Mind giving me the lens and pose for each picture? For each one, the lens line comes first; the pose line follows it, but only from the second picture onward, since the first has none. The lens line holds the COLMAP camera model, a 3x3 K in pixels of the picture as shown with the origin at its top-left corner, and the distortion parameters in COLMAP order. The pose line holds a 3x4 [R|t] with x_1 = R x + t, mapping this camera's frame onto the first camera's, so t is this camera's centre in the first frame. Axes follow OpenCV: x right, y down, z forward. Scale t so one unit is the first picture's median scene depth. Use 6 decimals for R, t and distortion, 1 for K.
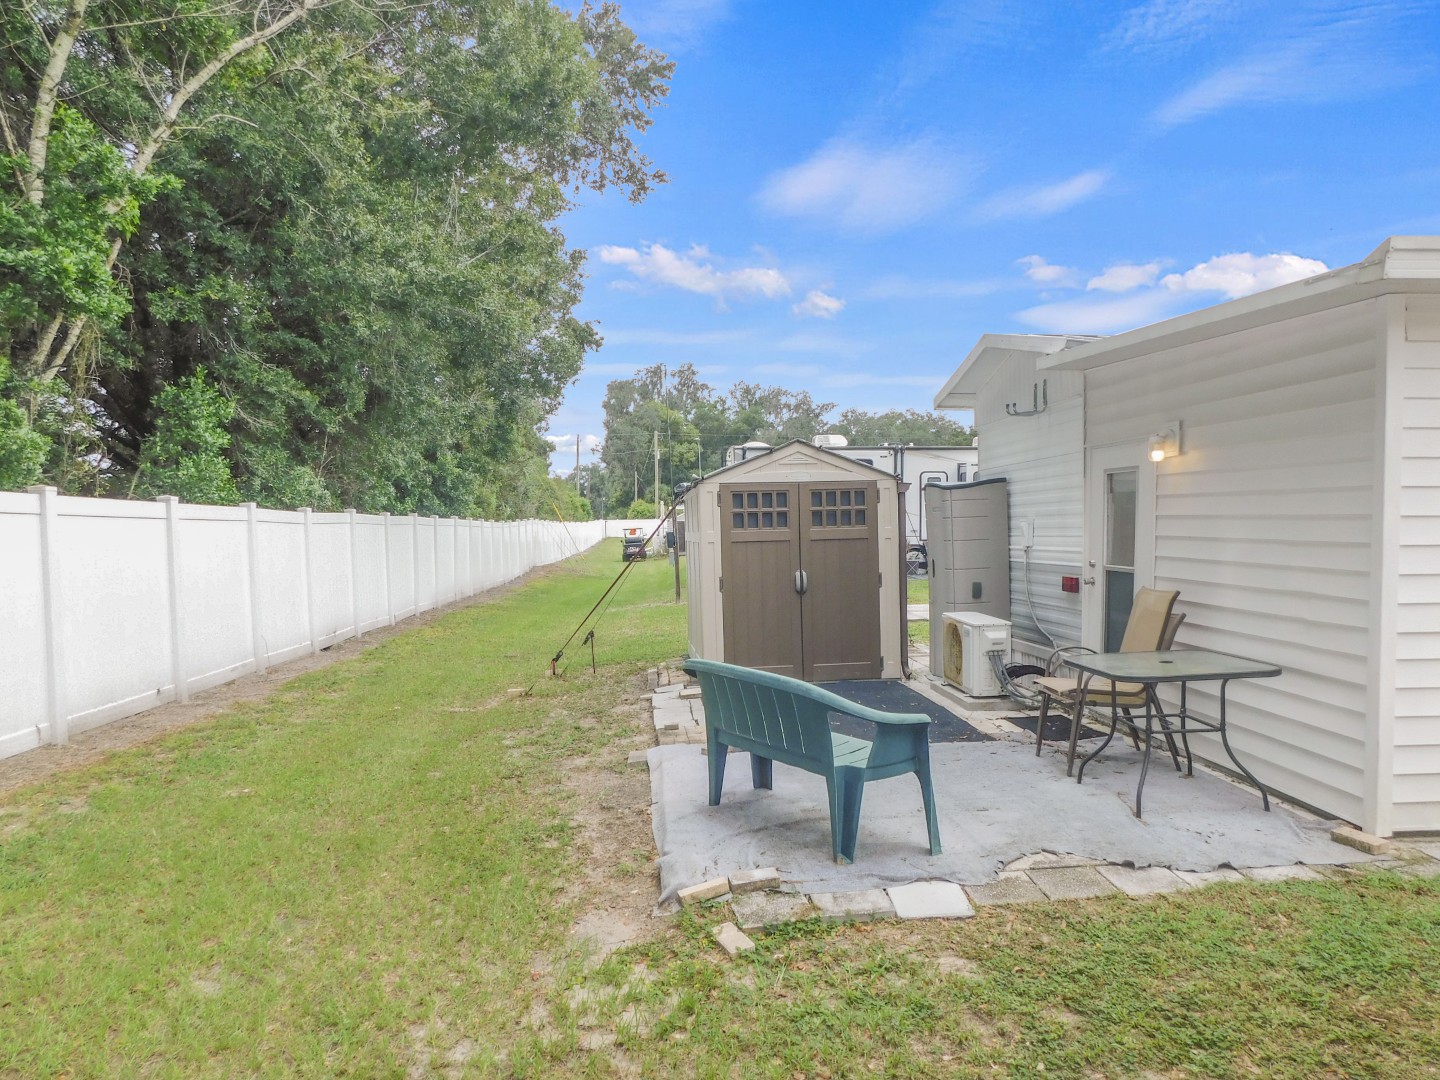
lens RADIAL K [[981.0, 0, 714.2], [0, 981.0, 566.5], [0, 0, 1]] dist [-0.064993, 0.056330]
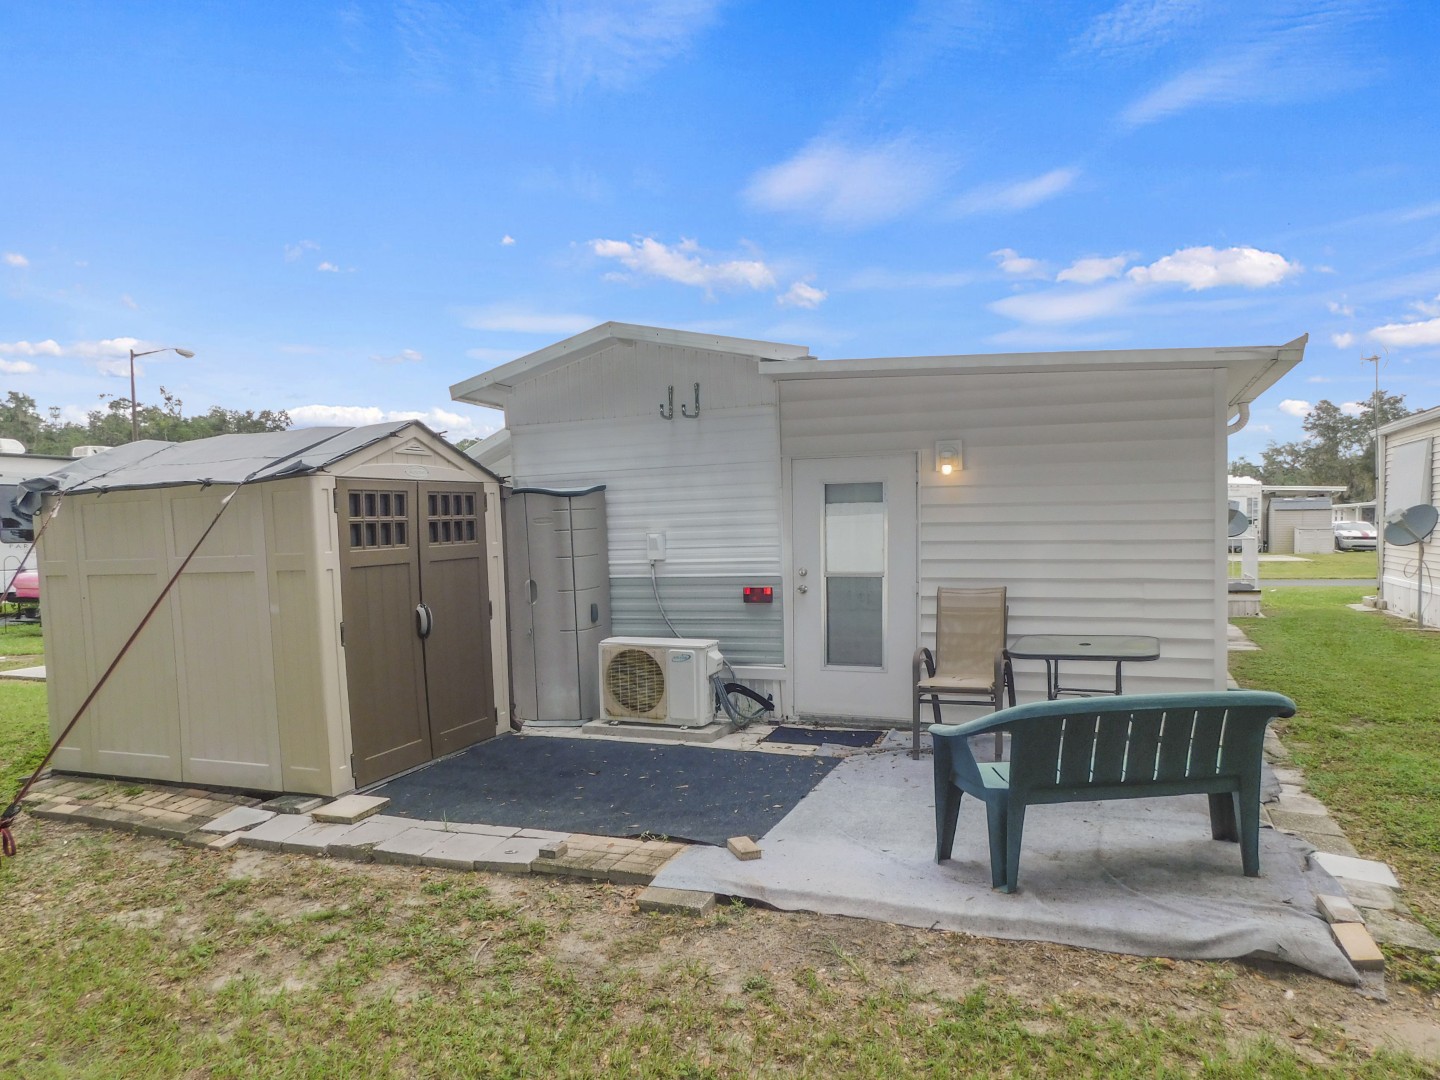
lens RADIAL K [[981.0, 0, 714.2], [0, 981.0, 566.5], [0, 0, 1]] dist [-0.064993, 0.056330]
pose [[0.449000, -0.033010, 0.892922, -0.685637], [0.055842, 0.998401, 0.008829, -0.027728], [-0.891785, 0.045898, 0.450125, 0.747165]]
